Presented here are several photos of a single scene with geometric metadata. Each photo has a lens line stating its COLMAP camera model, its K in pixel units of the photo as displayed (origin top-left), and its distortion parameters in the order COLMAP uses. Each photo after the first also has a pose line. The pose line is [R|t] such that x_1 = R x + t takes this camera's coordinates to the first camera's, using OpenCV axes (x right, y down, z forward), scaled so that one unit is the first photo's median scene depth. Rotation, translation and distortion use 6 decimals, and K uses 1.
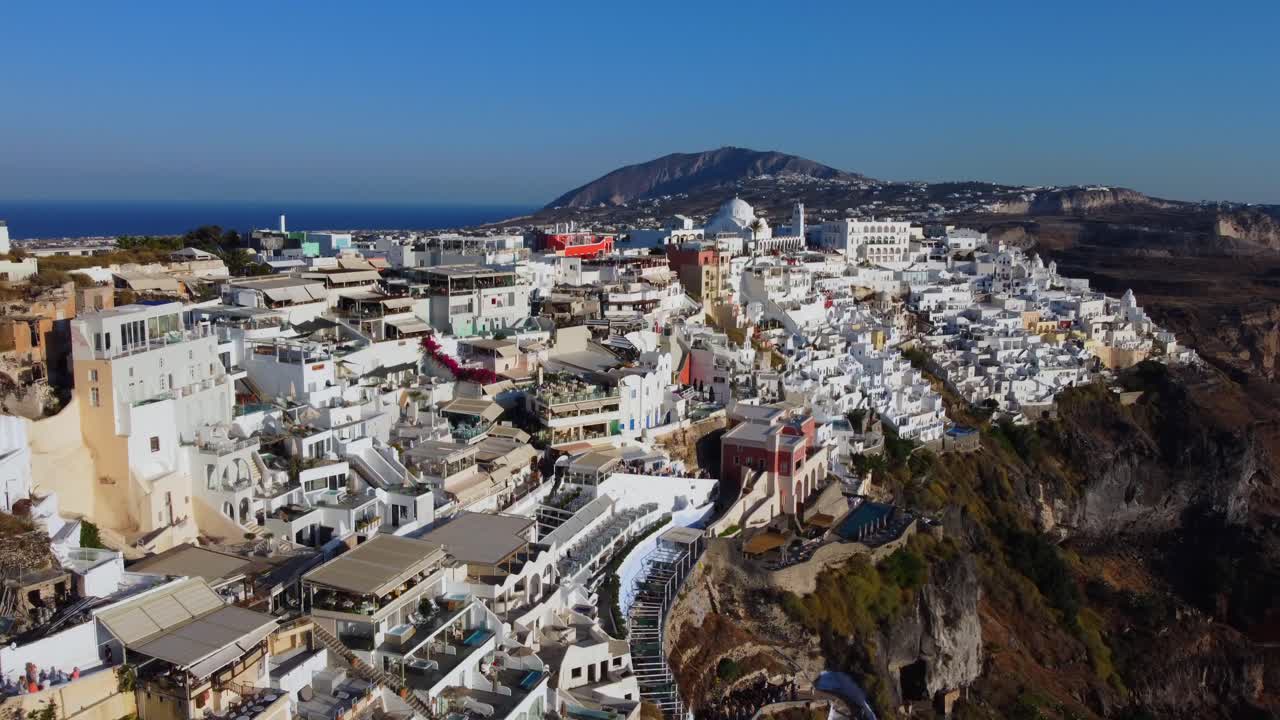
lens RADIAL K [[1038.0, 0, 640.0], [0, 1038.0, 360.0], [0, 0, 1]] dist [-0.013634, -0.003840]
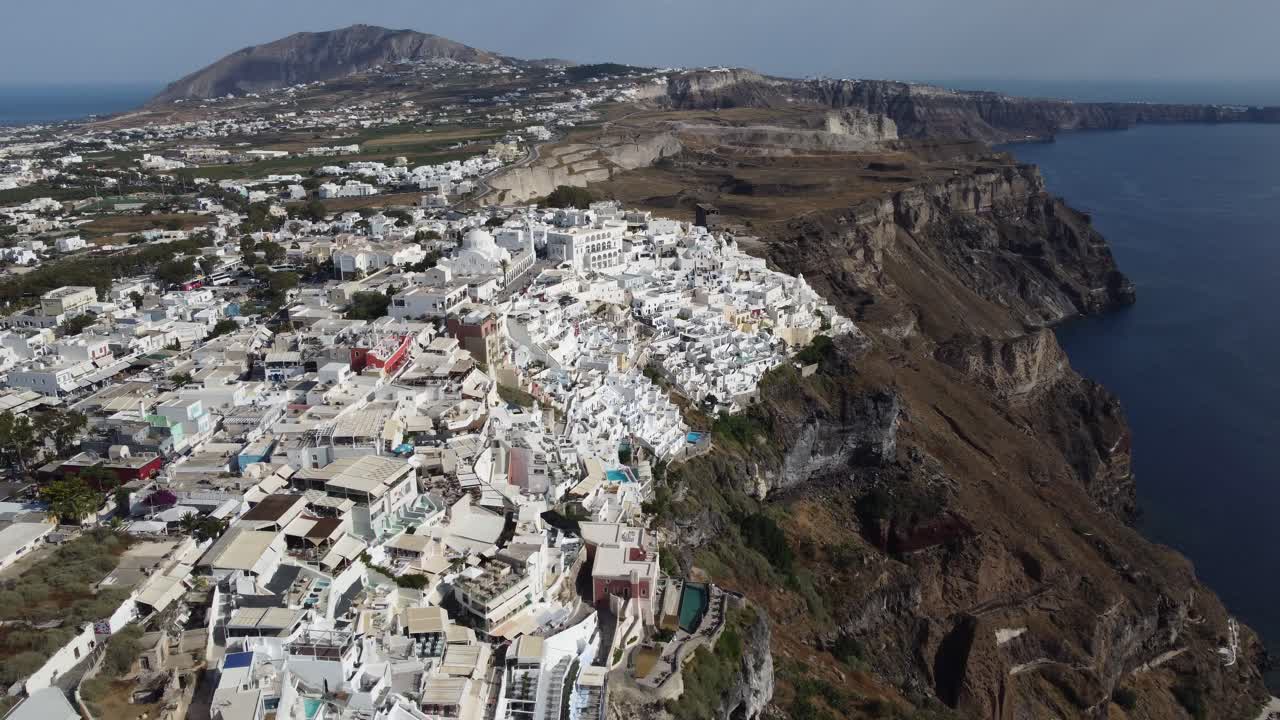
lens RADIAL K [[1024.3, 0, 640.0], [0, 1024.3, 360.0], [0, 0, 1]] dist [0.007984, 0.000662]
pose [[0.940227, -0.114123, 0.320858, -0.113528], [0.071583, 0.987358, 0.141422, -0.169439], [-0.332941, -0.110001, 0.936509, -0.084776]]
